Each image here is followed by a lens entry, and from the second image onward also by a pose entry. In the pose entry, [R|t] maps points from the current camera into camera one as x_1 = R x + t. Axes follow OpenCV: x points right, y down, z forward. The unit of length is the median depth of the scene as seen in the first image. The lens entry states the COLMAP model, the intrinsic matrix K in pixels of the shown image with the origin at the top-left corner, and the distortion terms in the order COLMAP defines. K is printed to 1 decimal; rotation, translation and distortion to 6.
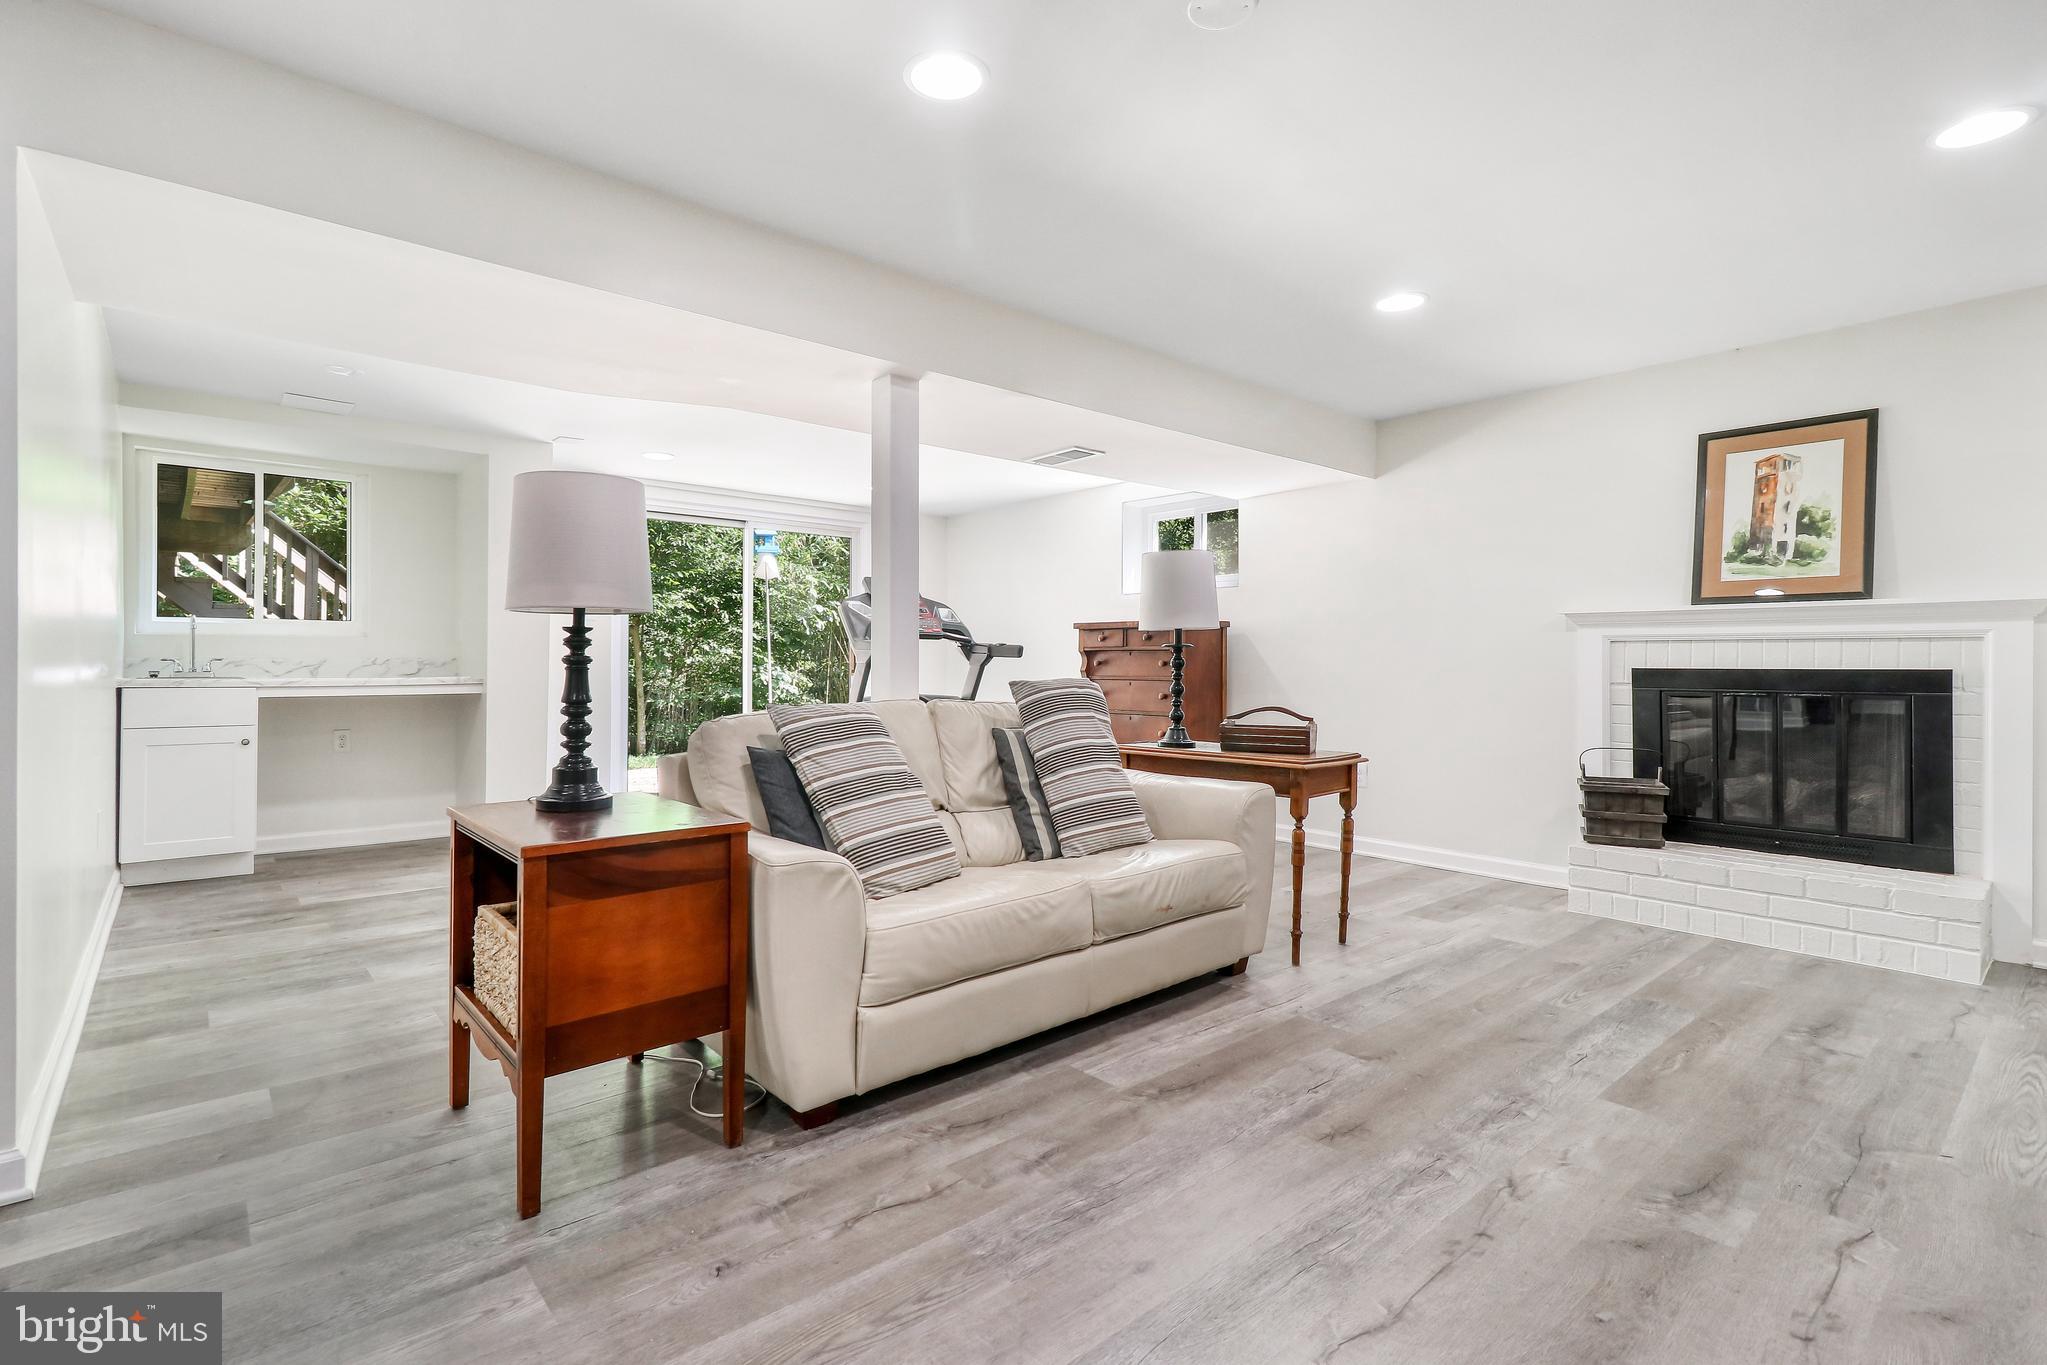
lens RADIAL K [[951.3, 0, 1014.8], [0, 951.3, 664.1], [0, 0, 1]] dist [0.000964, 0.000108]
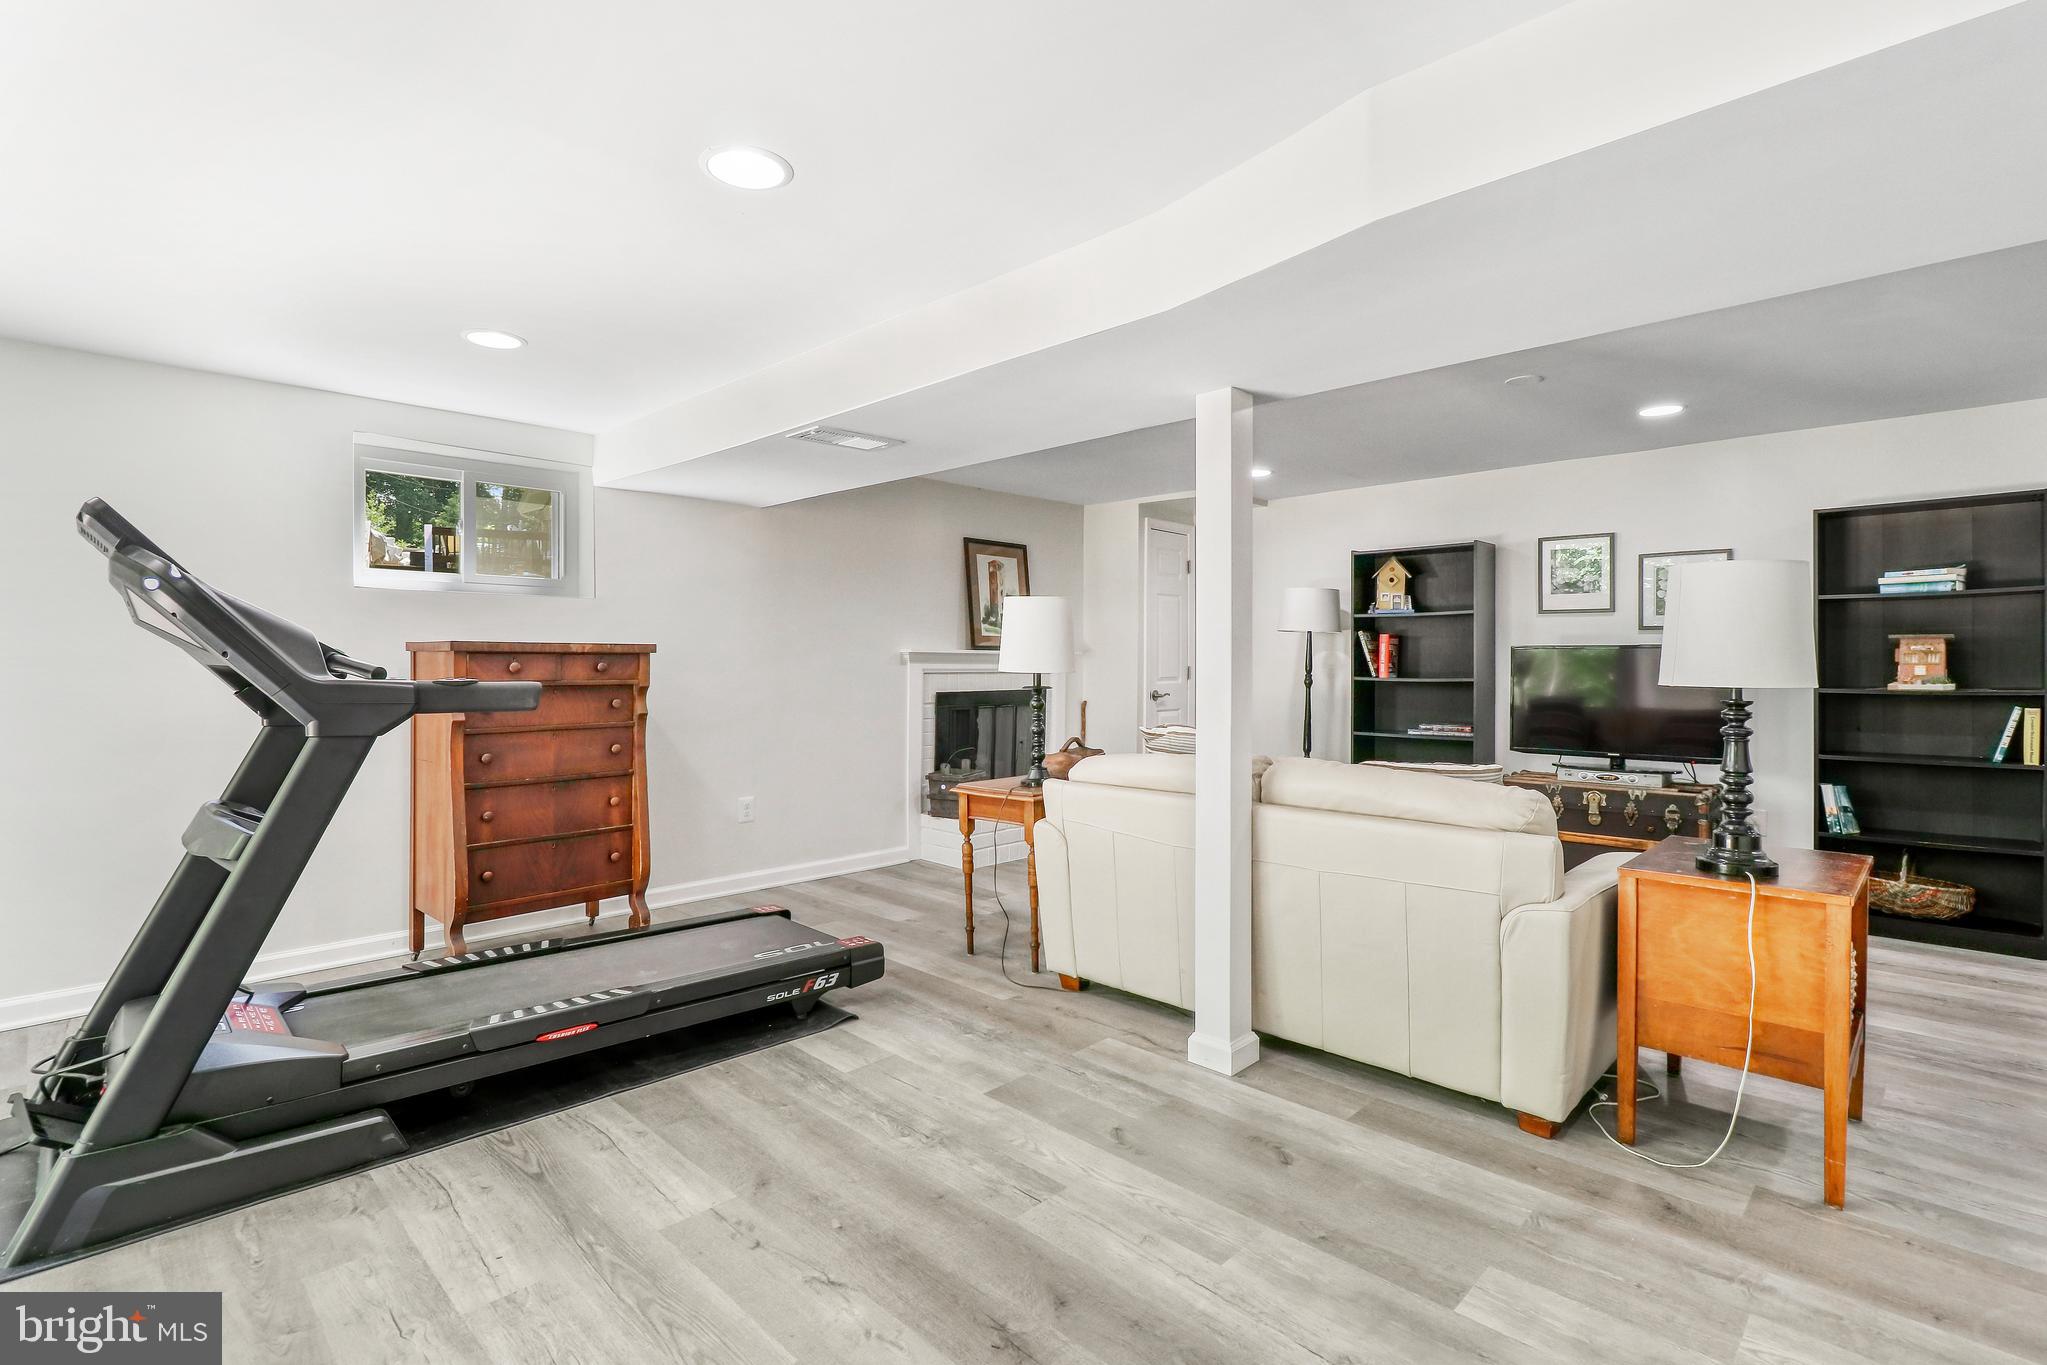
lens RADIAL K [[971.2, 0, 1003.7], [0, 971.2, 669.0], [0, 0, 1]] dist [0.004539, 0.000408]
pose [[-0.069208, -0.011042, 0.997541, -1.498446], [-0.000896, 0.999939, 0.011007, -0.087549], [-0.997602, -0.000132, -0.069213, 1.896766]]
